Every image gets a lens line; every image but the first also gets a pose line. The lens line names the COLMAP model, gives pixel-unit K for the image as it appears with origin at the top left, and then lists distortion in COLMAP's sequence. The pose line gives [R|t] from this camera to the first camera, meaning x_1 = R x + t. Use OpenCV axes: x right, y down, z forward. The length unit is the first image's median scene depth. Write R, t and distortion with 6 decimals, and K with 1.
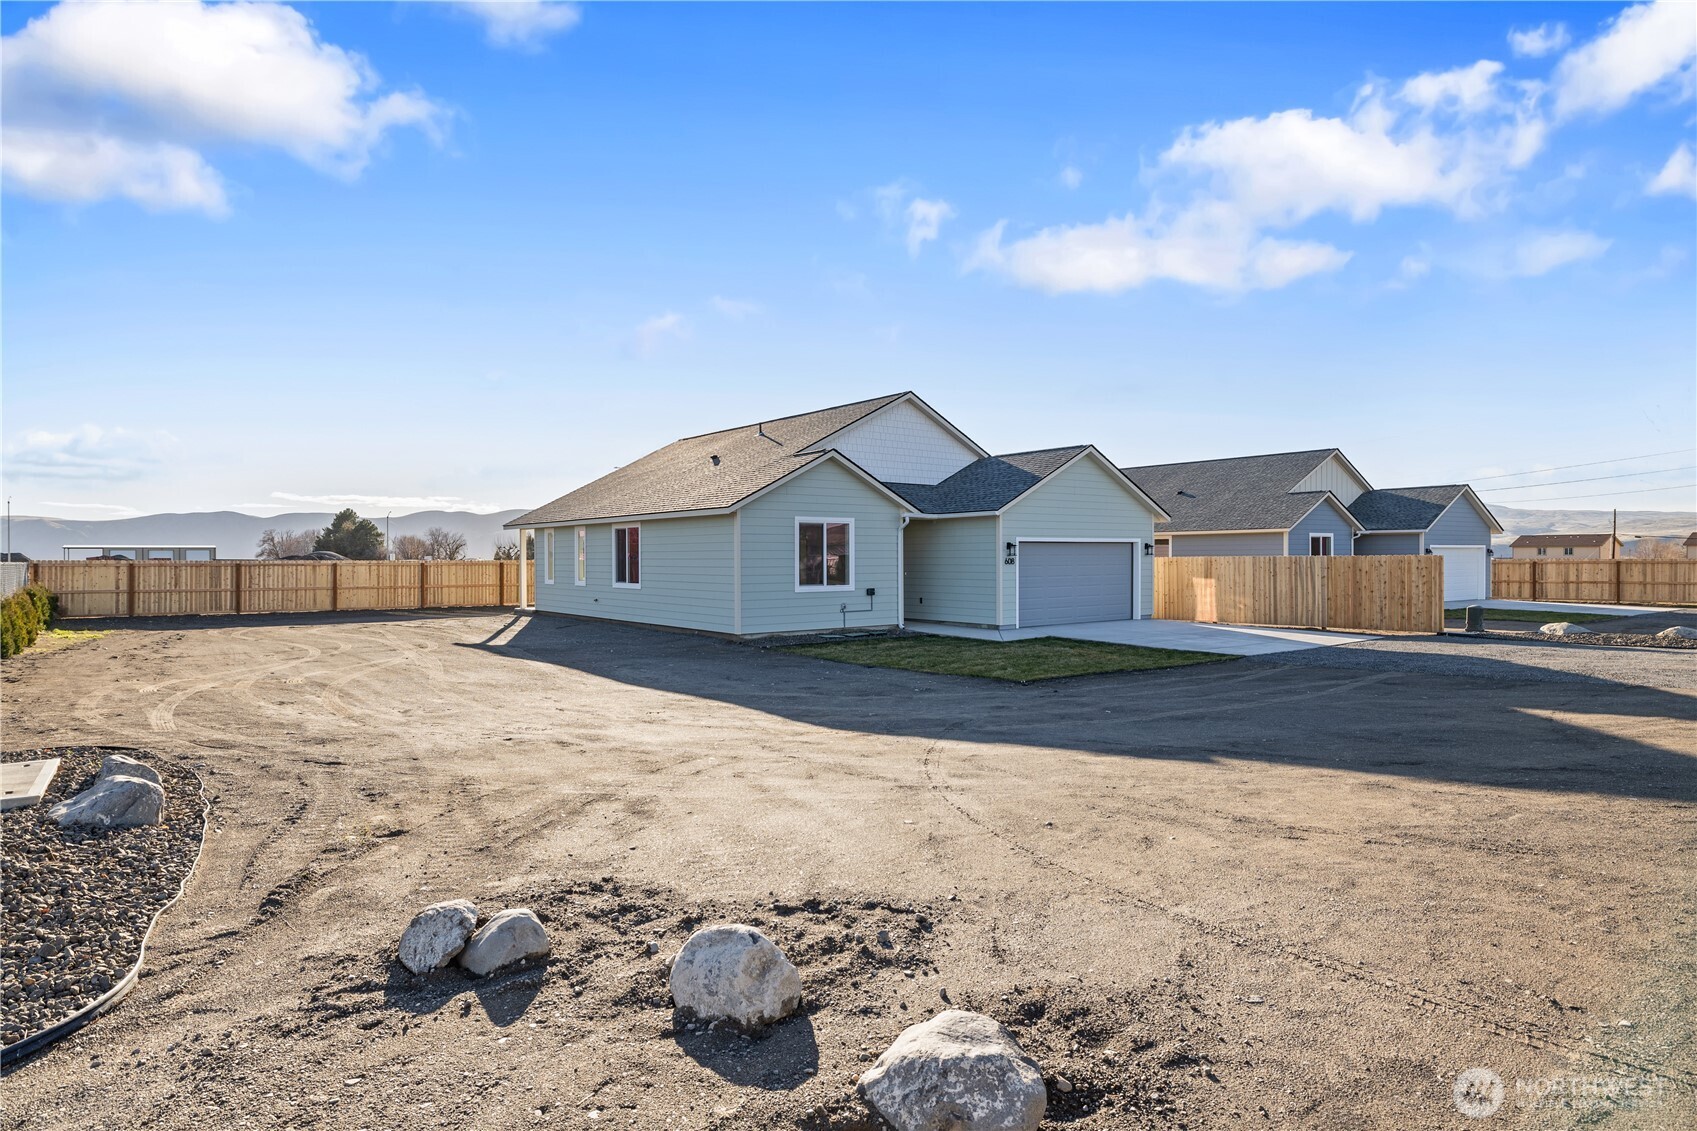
lens RADIAL K [[943.3, 0, 839.7], [0, 943.3, 561.0], [0, 0, 1]] dist [-0.003893, -0.000267]
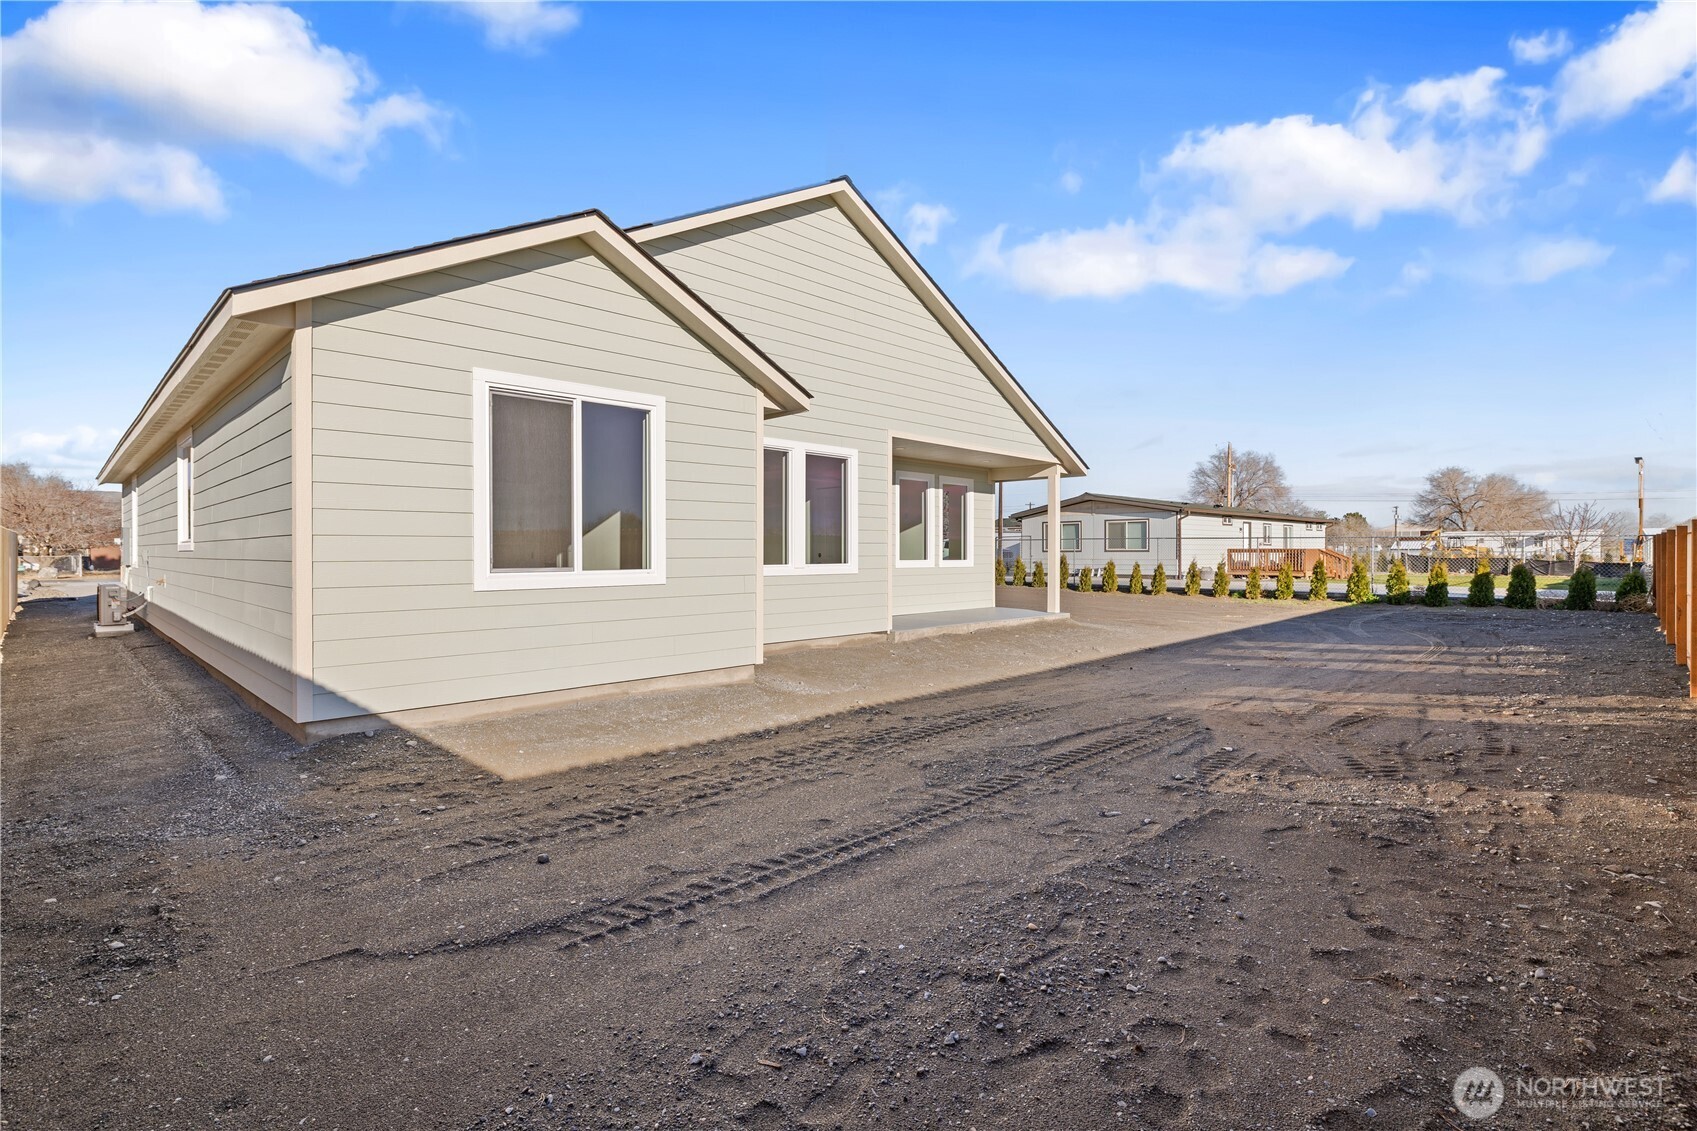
lens RADIAL K [[819.7, 0, 855.5], [0, 819.7, 565.4], [0, 0, 1]] dist [-0.002656, -0.000558]
pose [[0.999991, 0.004040, 0.000864, 0.018334], [-0.004034, 0.999966, -0.007227, 0.005220], [-0.000893, 0.007224, 0.999974, 0.137511]]
